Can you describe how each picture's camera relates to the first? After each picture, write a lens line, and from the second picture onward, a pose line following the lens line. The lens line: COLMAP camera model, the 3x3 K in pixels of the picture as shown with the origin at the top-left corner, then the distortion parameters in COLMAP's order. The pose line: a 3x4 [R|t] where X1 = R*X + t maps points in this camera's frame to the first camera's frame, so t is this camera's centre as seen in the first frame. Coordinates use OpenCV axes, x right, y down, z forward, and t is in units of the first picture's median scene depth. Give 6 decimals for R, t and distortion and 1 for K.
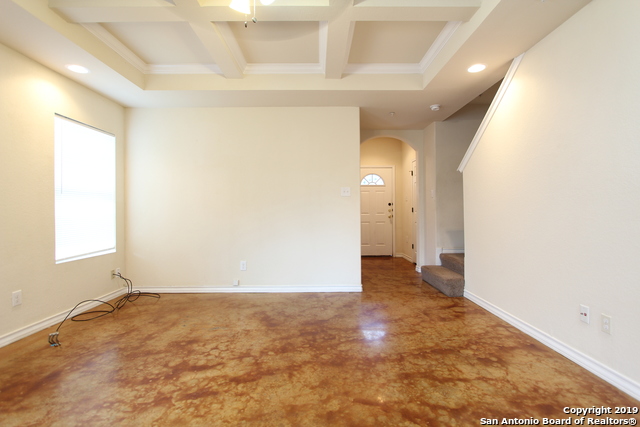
lens RADIAL K [[299.0, 0, 321.9], [0, 299.0, 212.4], [0, 0, 1]] dist [-0.017248, 0.000870]
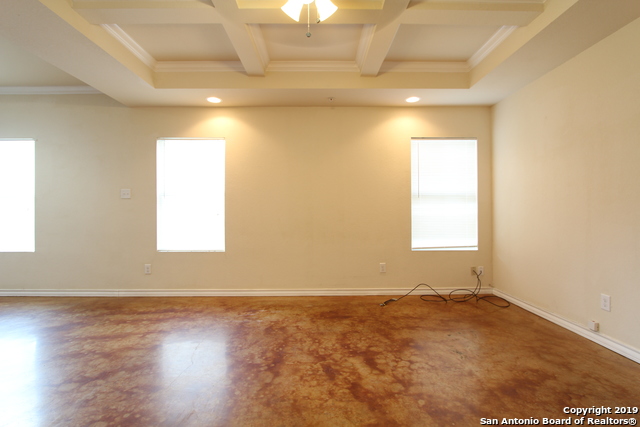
lens RADIAL K [[299.0, 0, 322.2], [0, 299.0, 211.2], [0, 0, 1]] dist [-0.017248, 0.000870]
pose [[0.004229, 0.004547, -0.999981, 0.555419], [-0.004317, 0.999980, 0.004528, -0.009967], [0.999982, 0.004298, 0.004249, 0.724027]]
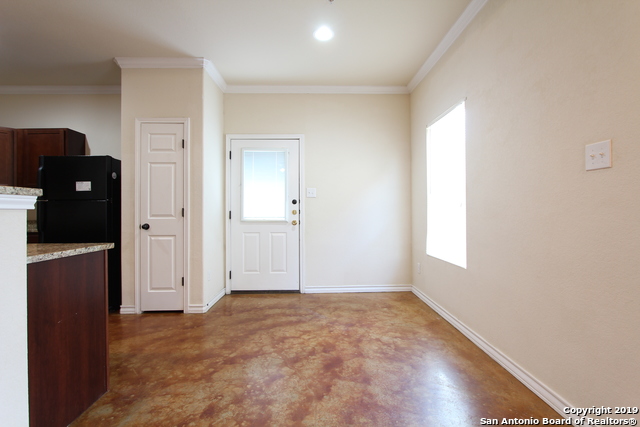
lens RADIAL K [[299.0, 0, 321.9], [0, 299.0, 212.3], [0, 0, 1]] dist [-0.017248, 0.000870]
pose [[-0.999646, 0.015447, -0.021684, -0.536641], [0.015230, 0.999833, 0.010133, 0.004384], [0.021837, 0.009799, -0.999714, 0.215370]]
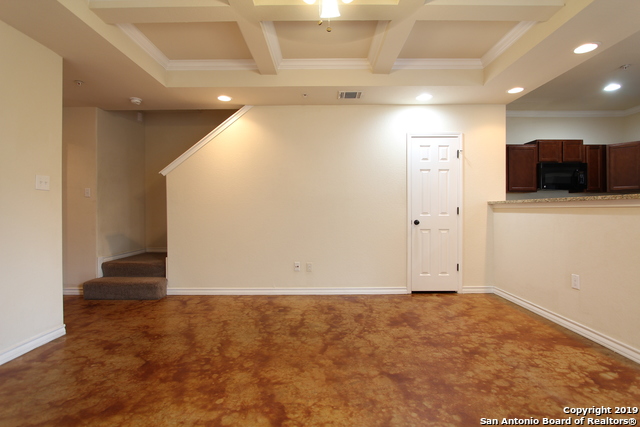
lens RADIAL K [[299.0, 0, 321.4], [0, 299.0, 211.6], [0, 0, 1]] dist [-0.017248, 0.000870]
pose [[0.010568, 0.002682, 0.999941, -0.891563], [0.012395, 0.999919, -0.002813, -0.000658], [-0.999867, 0.012424, 0.010534, 0.708864]]
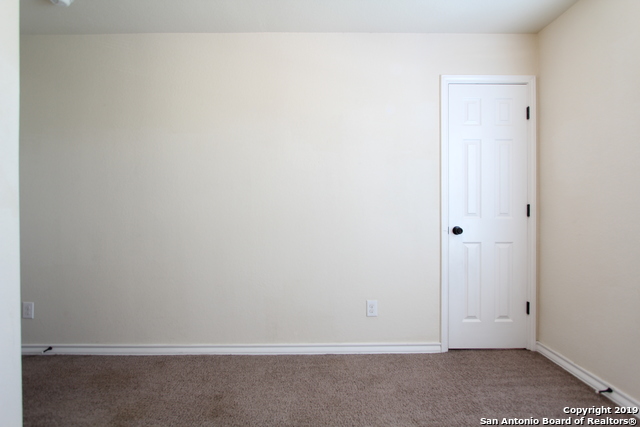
lens RADIAL K [[299.0, 0, 319.2], [0, 299.0, 209.0], [0, 0, 1]] dist [-0.017248, 0.000870]
pose [[0.020502, 0.012168, 0.999716, -0.195094], [0.013306, 0.999834, -0.012442, -0.001191], [-0.999701, 0.013557, 0.020337, 0.620481]]
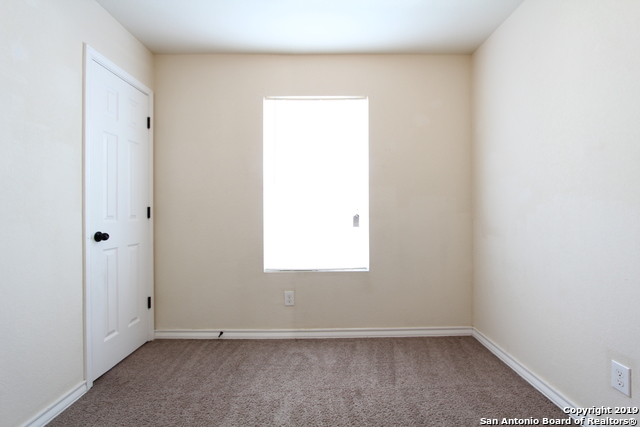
lens RADIAL K [[299.0, 0, 320.8], [0, 299.0, 209.7], [0, 0, 1]] dist [-0.017248, 0.000870]
pose [[-0.999739, 0.020324, 0.010423, 0.160317], [0.020416, 0.999754, 0.008708, -0.005728], [-0.010244, 0.008919, -0.999908, 0.997824]]
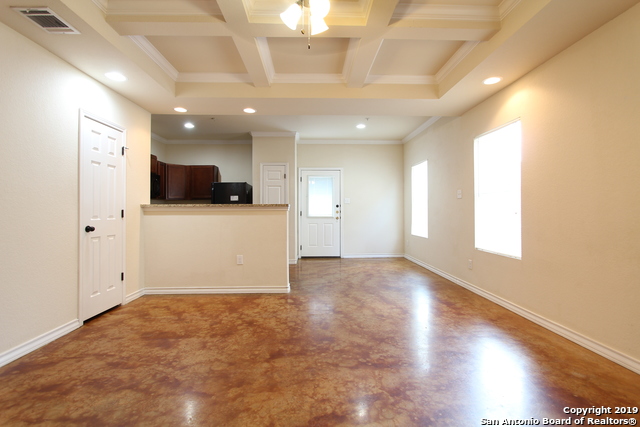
lens RADIAL K [[299.0, 0, 321.3], [0, 299.0, 211.9], [0, 0, 1]] dist [-0.017248, 0.000870]
pose [[-0.999610, 0.012521, -0.024976, -0.186179], [0.012306, 0.999886, 0.008720, -0.010077], [0.025082, 0.008409, -0.999650, 1.479964]]
